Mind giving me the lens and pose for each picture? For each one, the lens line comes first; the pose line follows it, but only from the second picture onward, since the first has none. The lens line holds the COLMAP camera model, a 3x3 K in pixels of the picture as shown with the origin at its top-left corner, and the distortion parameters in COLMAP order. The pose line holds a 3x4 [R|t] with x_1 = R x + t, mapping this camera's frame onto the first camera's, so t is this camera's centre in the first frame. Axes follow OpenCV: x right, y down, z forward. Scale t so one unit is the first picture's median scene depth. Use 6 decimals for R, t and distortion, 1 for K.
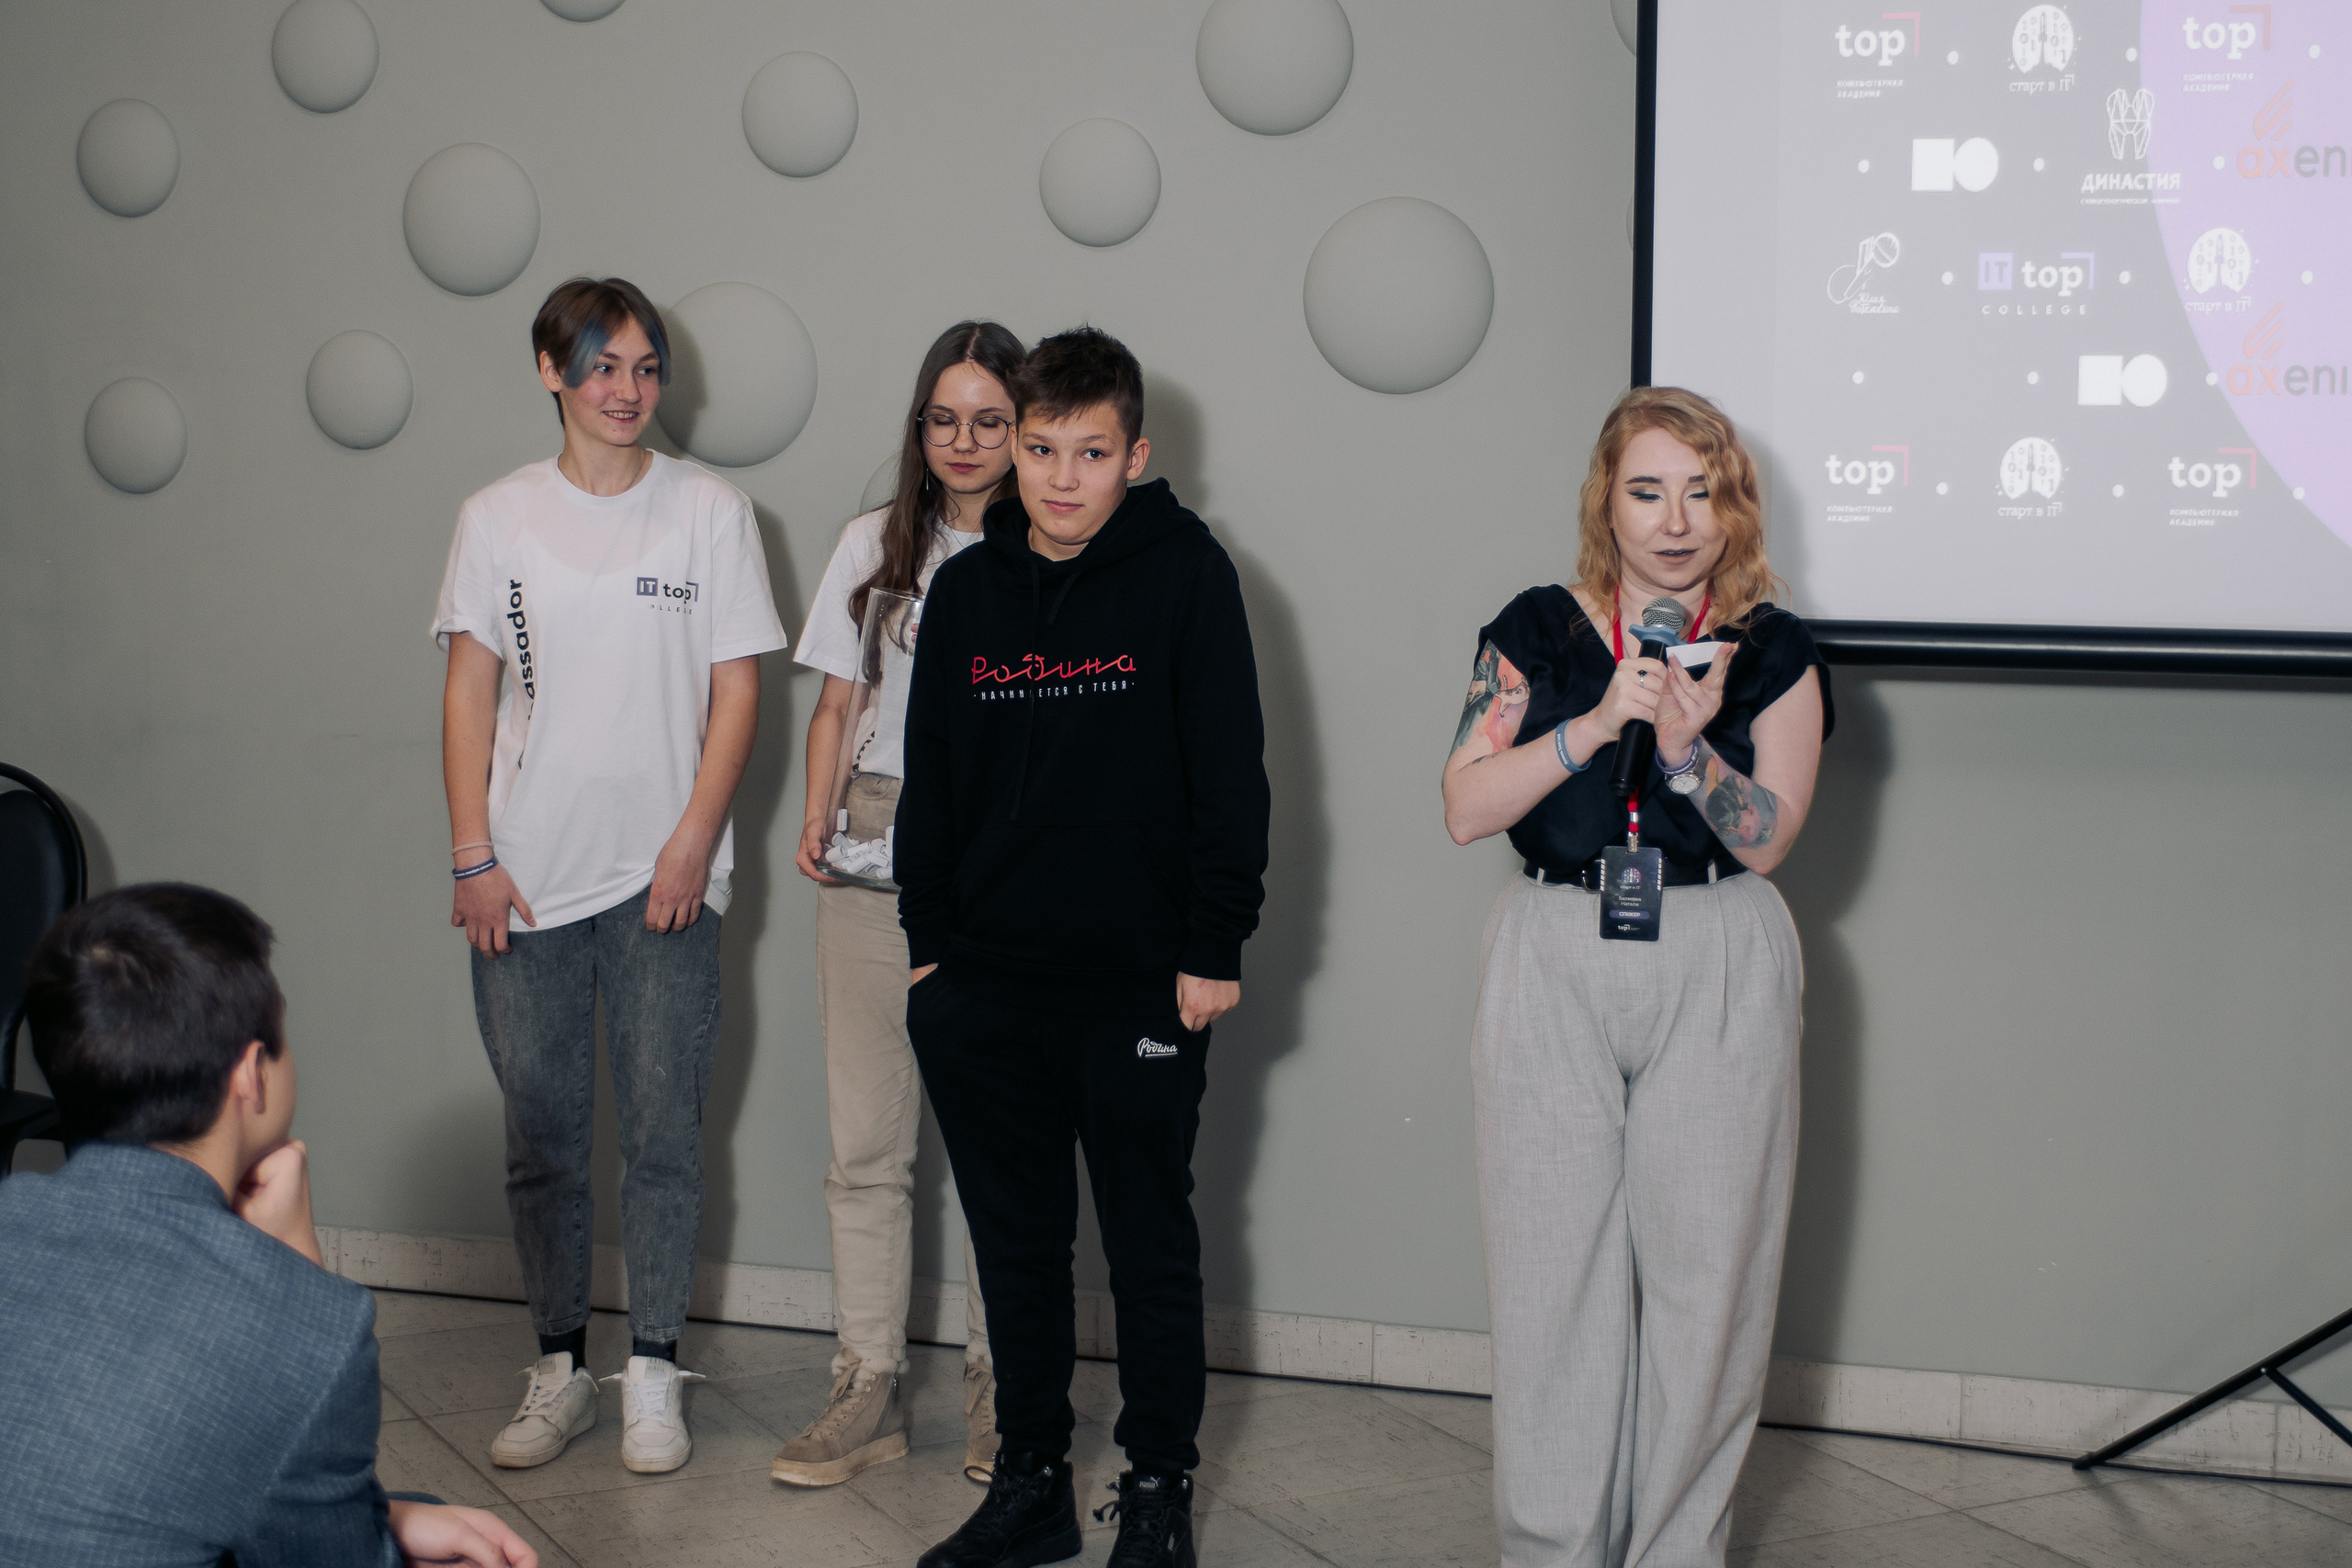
lens RADIAL K [[3979.1, 0, 1153.0], [0, 3979.1, 788.0], [0, 0, 1]] dist [-0.007841, 0.000000]
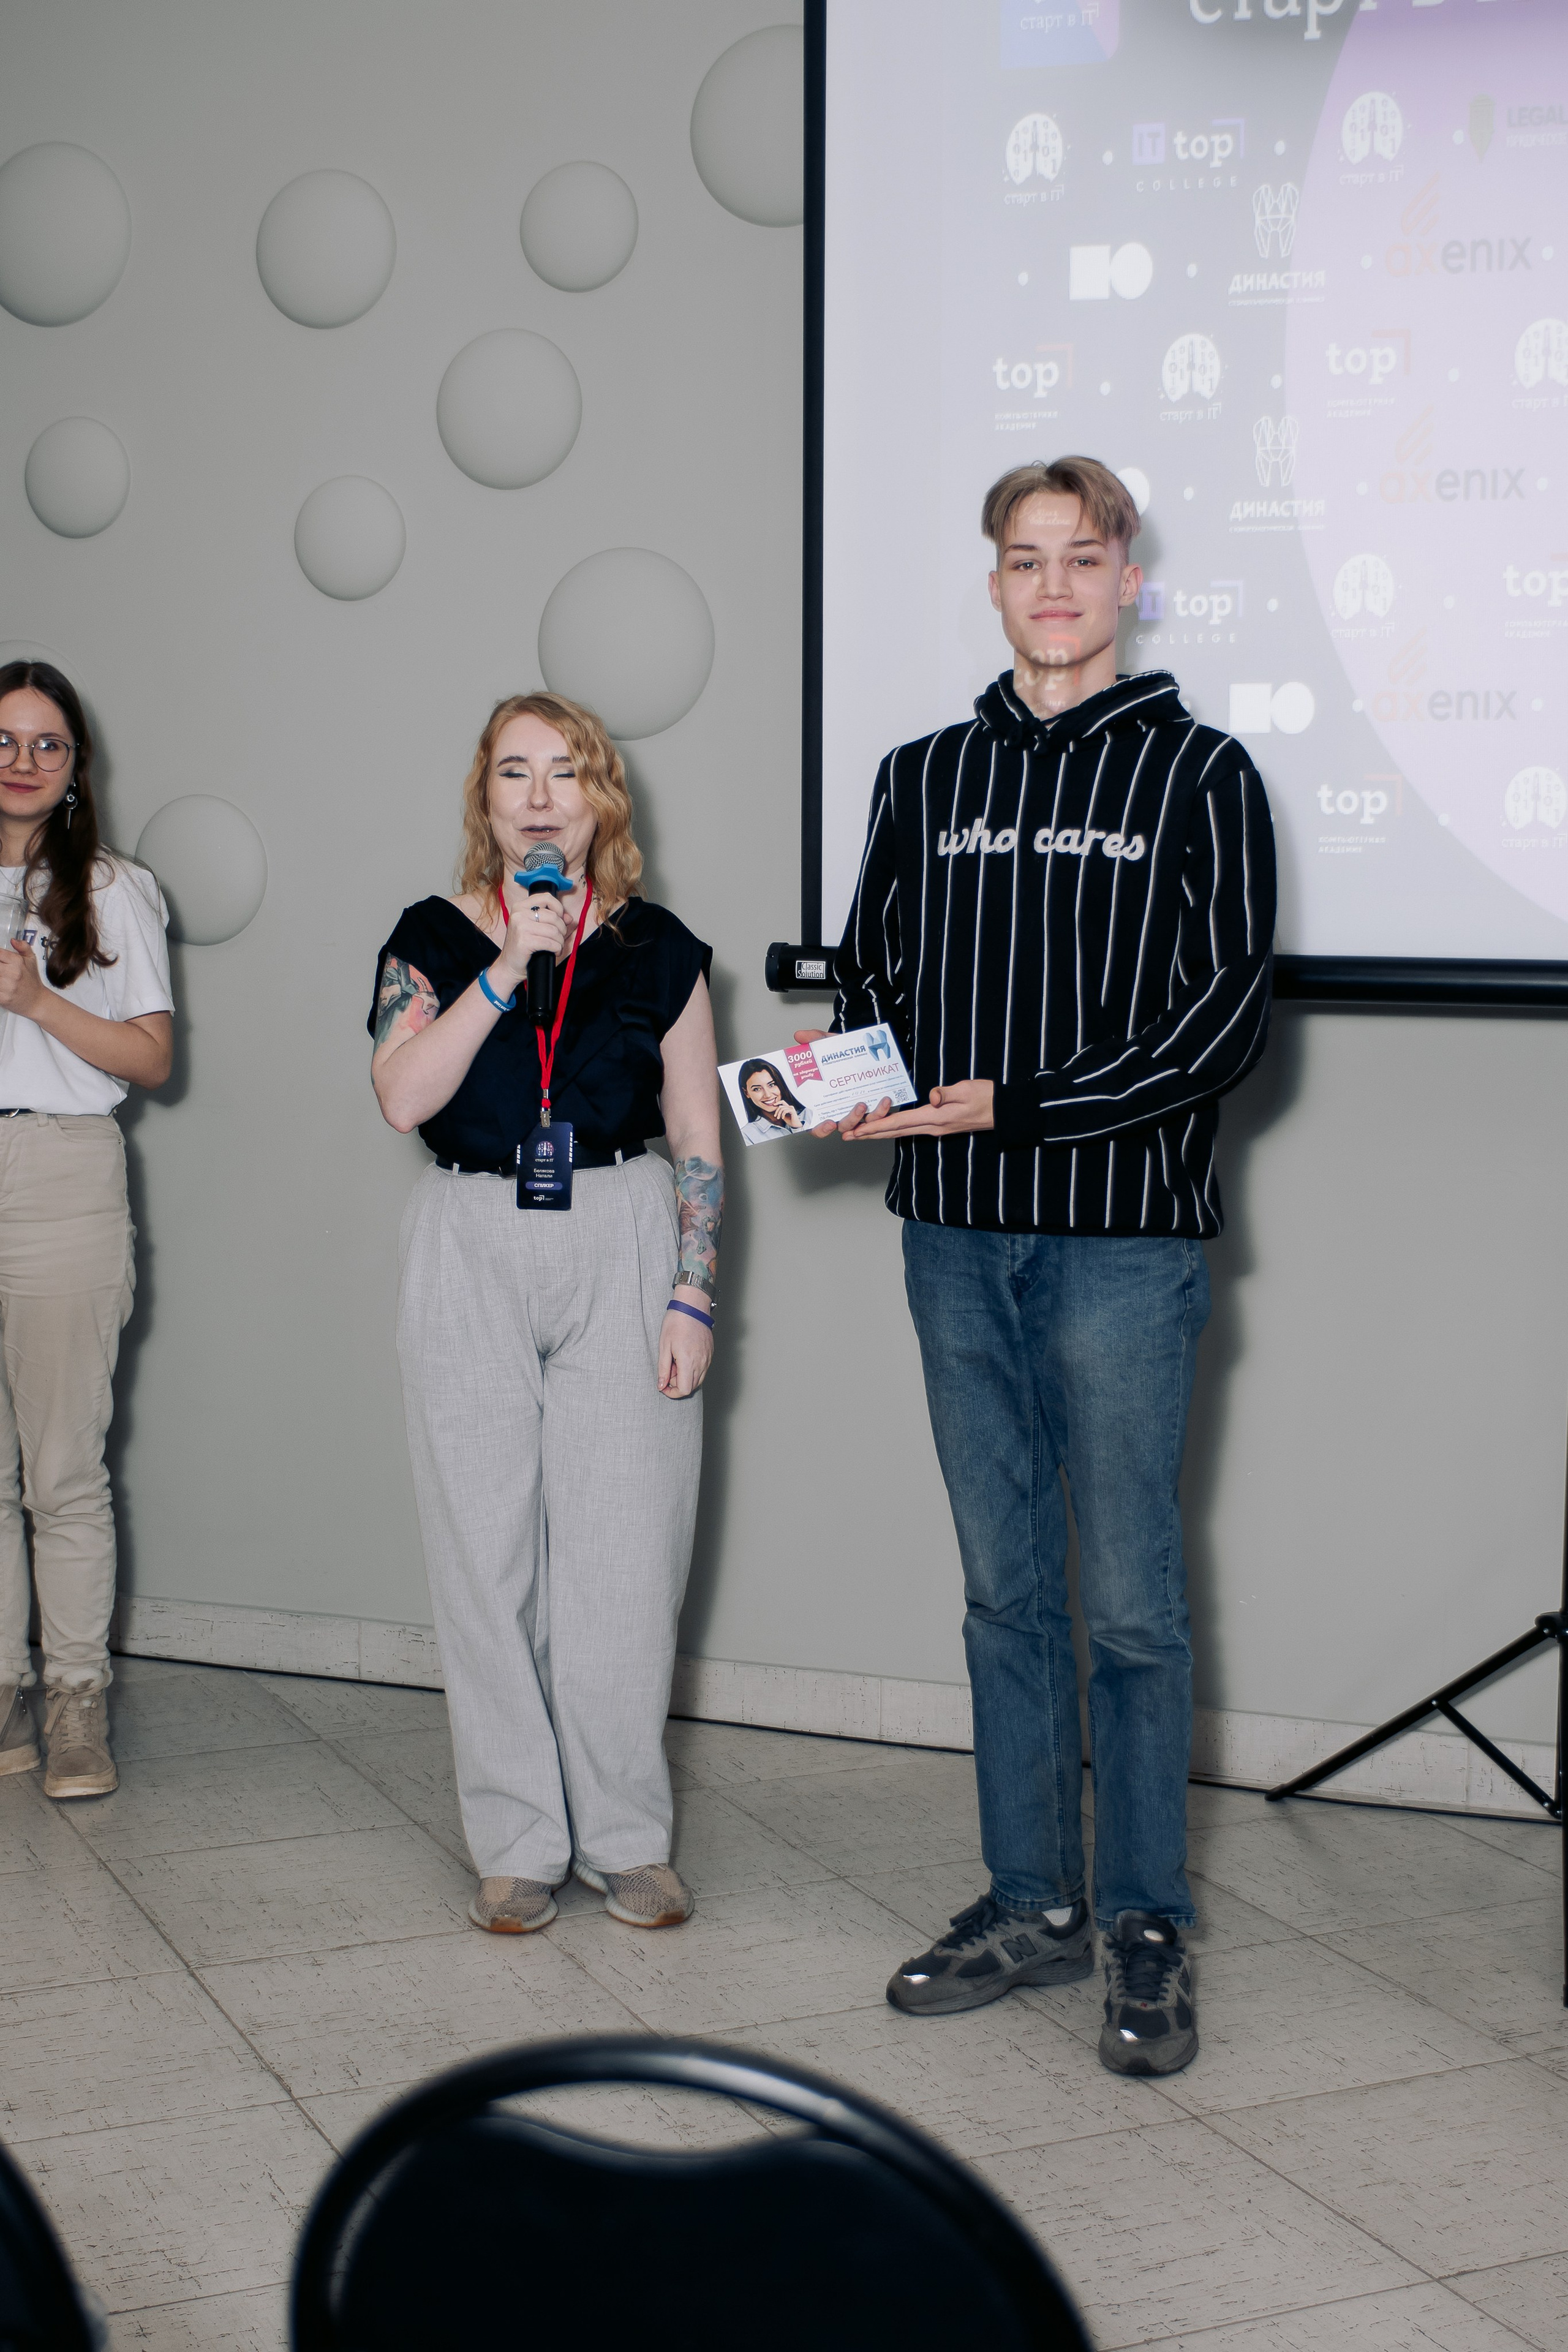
lens RADIAL K [[3602.4, 0, 800.6], [0, 3602.4, 1174.4], [0, 0, 1]] dist [-0.001015, 0.000000]
pose [[0.998121, 0.002770, -0.061218, 0.181974], [-0.003294, 0.999959, -0.008455, 0.022867], [0.061192, 0.008641, 0.998089, 0.090421]]
